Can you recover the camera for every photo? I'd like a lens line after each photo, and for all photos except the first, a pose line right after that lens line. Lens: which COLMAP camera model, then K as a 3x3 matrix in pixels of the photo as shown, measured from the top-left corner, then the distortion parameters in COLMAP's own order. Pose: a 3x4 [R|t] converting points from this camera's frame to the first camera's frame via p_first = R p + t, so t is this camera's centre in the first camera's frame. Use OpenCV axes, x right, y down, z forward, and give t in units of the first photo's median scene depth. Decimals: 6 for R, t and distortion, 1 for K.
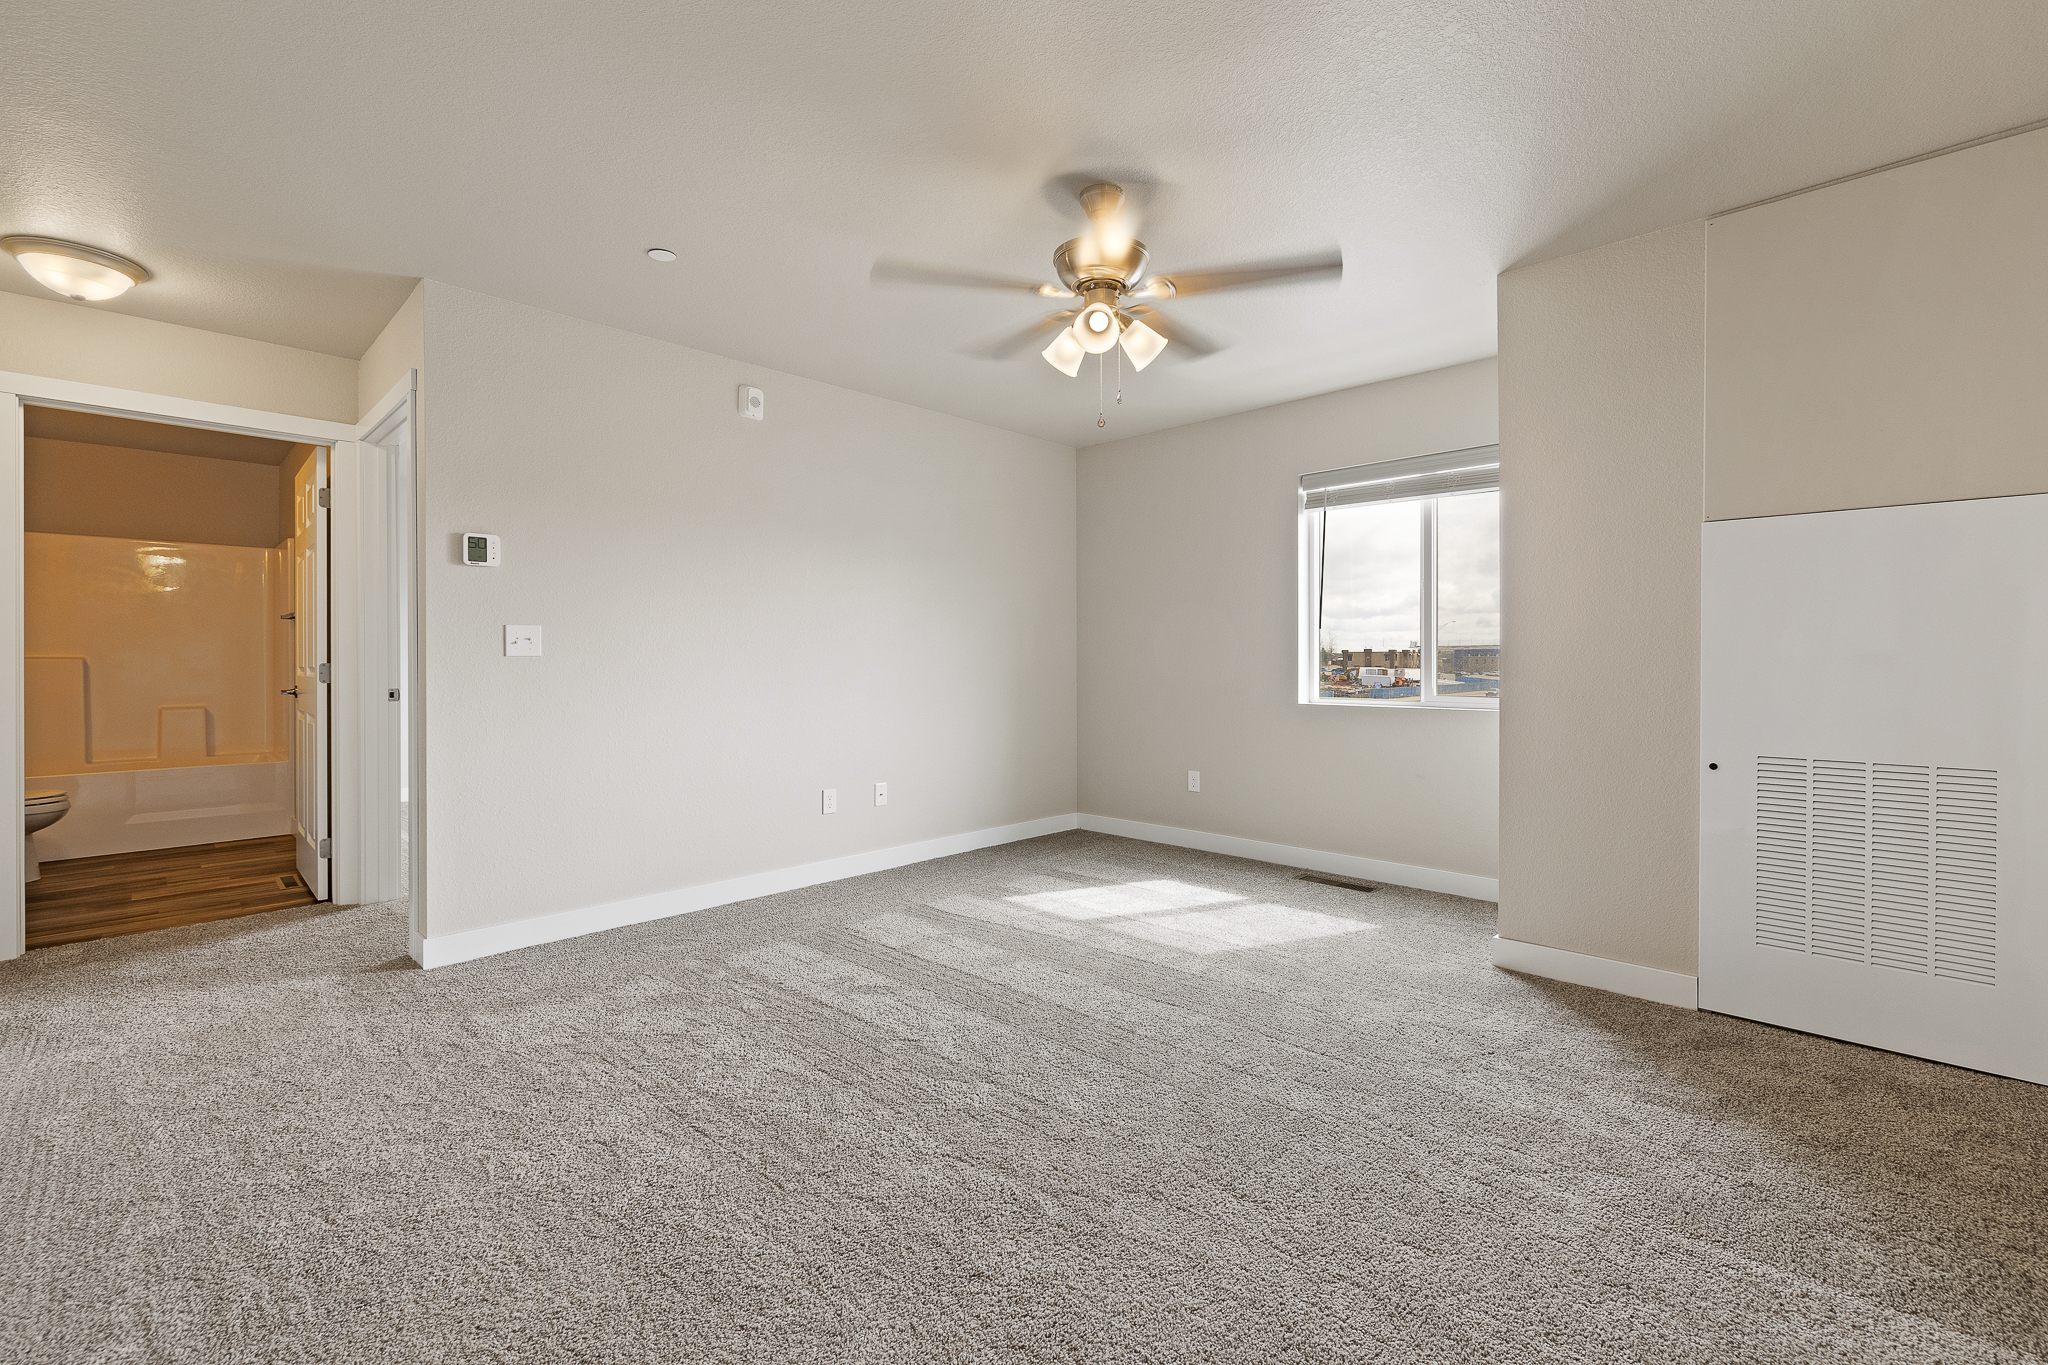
lens RADIAL K [[864.6, 0, 1033.1], [0, 864.6, 668.0], [0, 0, 1]] dist [-0.001779, 0.000061]
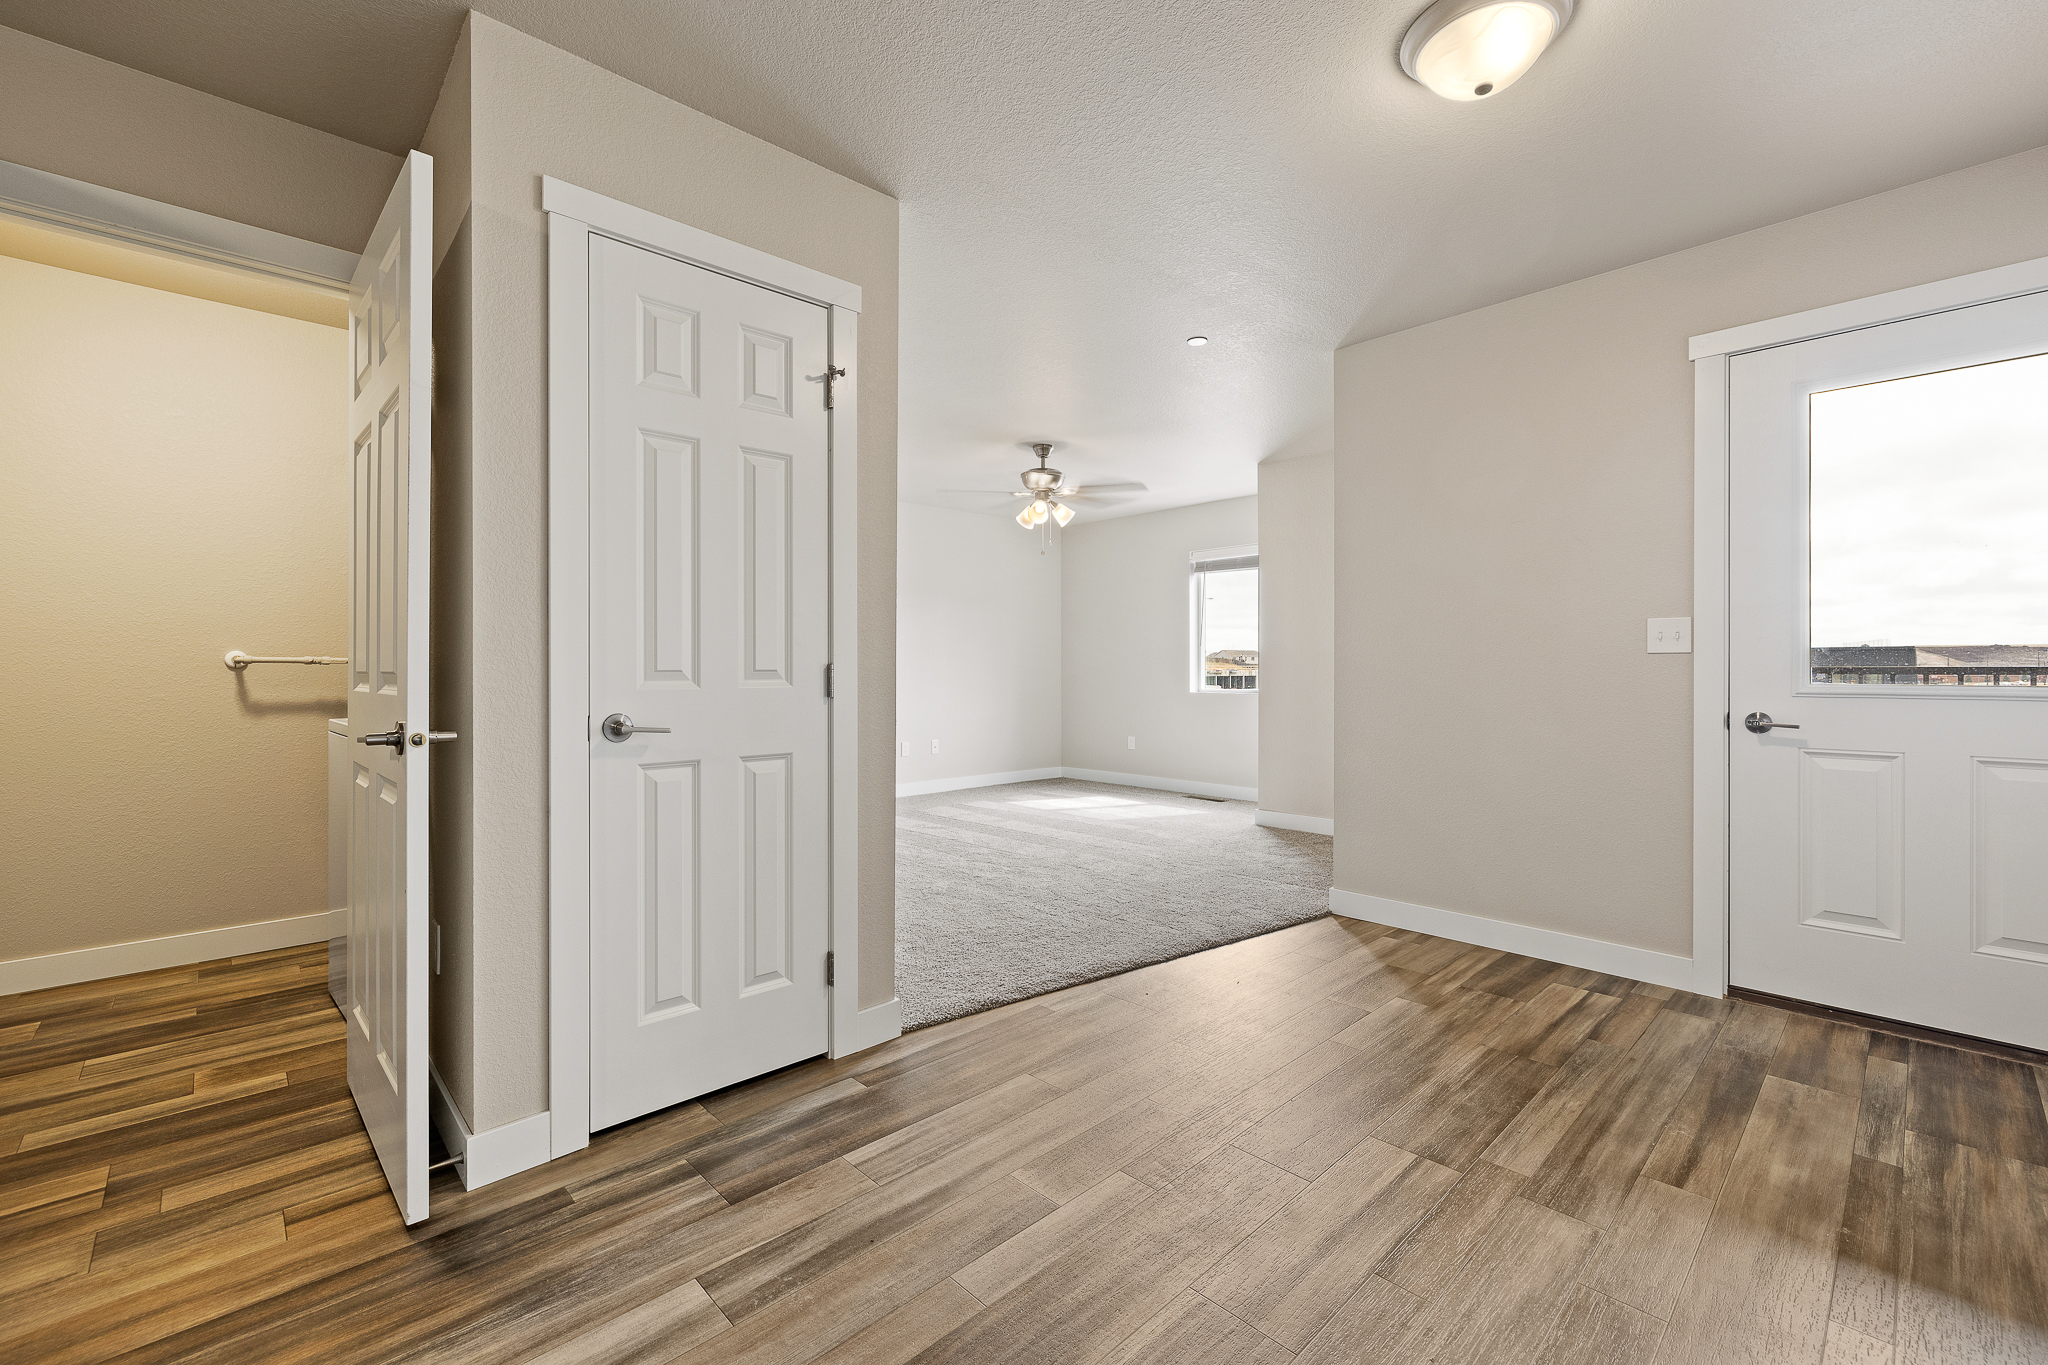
lens RADIAL K [[864.6, 0, 1033.1], [0, 864.6, 668.0], [0, 0, 1]] dist [-0.001779, 0.000061]
pose [[0.998977, -0.003336, -0.045093, 0.104168], [0.002913, 0.999951, -0.009440, 0.012160], [0.045122, 0.009299, 0.998938, -0.774972]]
